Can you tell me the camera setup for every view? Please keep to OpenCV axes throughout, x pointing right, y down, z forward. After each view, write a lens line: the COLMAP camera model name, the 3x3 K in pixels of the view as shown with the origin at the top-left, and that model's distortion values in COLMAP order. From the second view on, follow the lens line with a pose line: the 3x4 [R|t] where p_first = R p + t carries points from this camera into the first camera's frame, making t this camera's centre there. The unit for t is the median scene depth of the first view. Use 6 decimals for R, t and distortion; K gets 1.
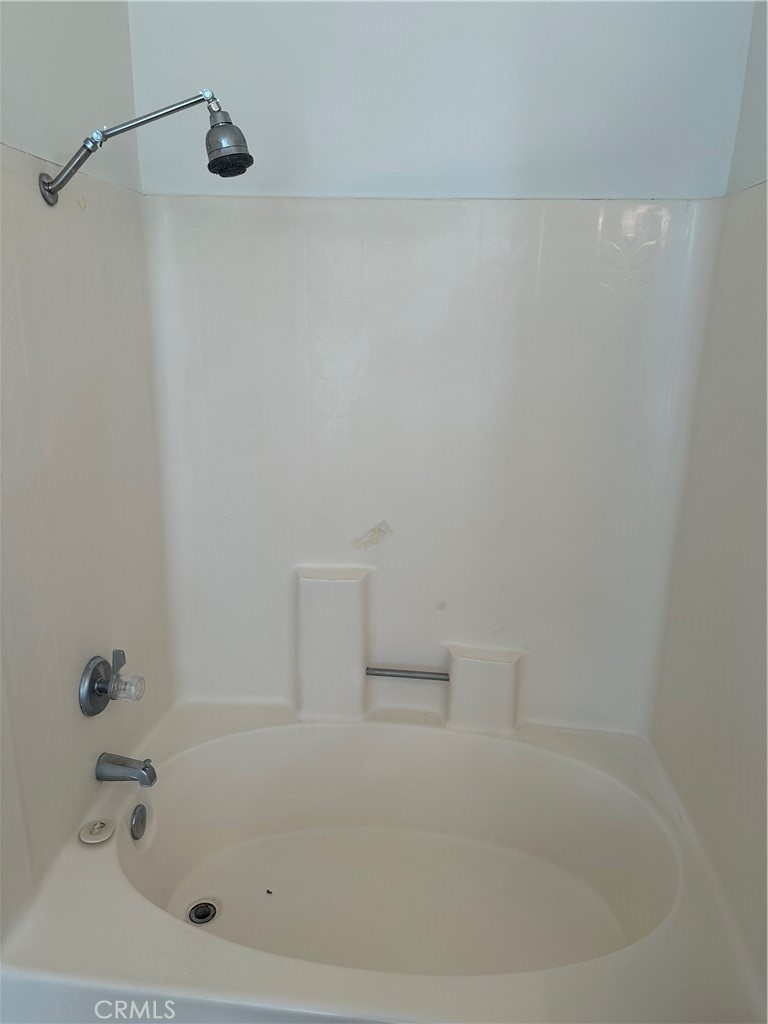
lens RADIAL K [[714.8, 0, 384.0], [0, 714.8, 512.0], [0, 0, 1]] dist [0.140501, -0.270388]
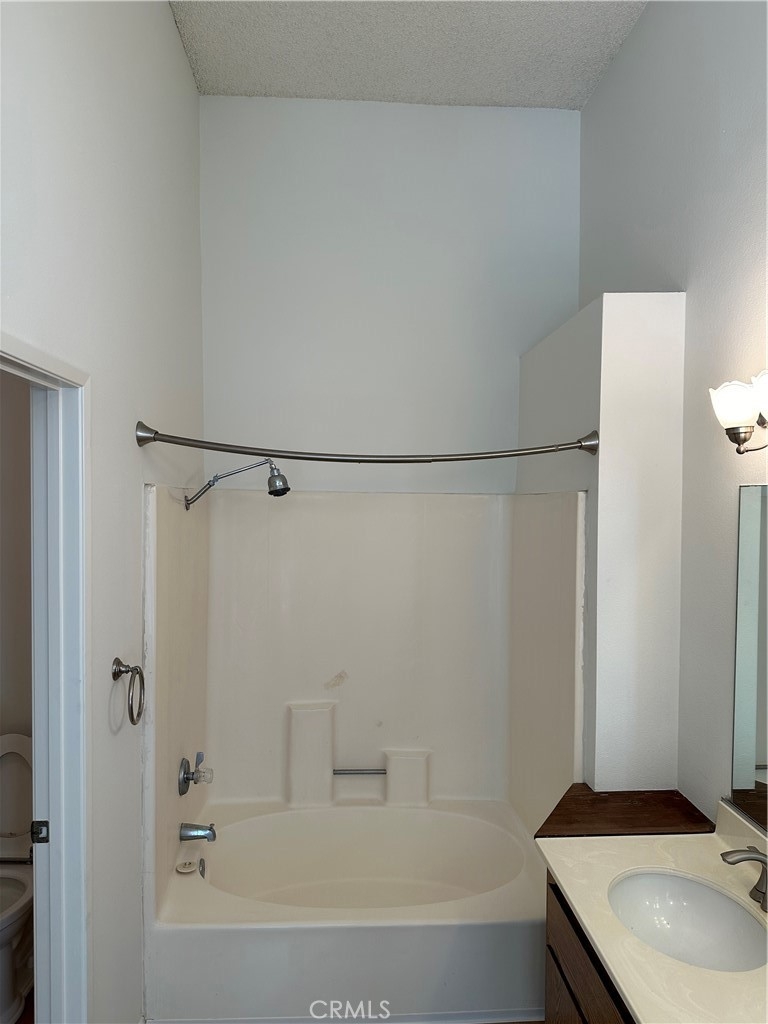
lens RADIAL K [[714.8, 0, 384.0], [0, 714.8, 512.0], [0, 0, 1]] dist [0.140501, -0.270388]
pose [[0.987902, -0.012686, 0.154559, -0.153450], [0.049335, 0.970579, -0.235673, 0.051730], [-0.147022, 0.240447, 0.959463, -0.662900]]
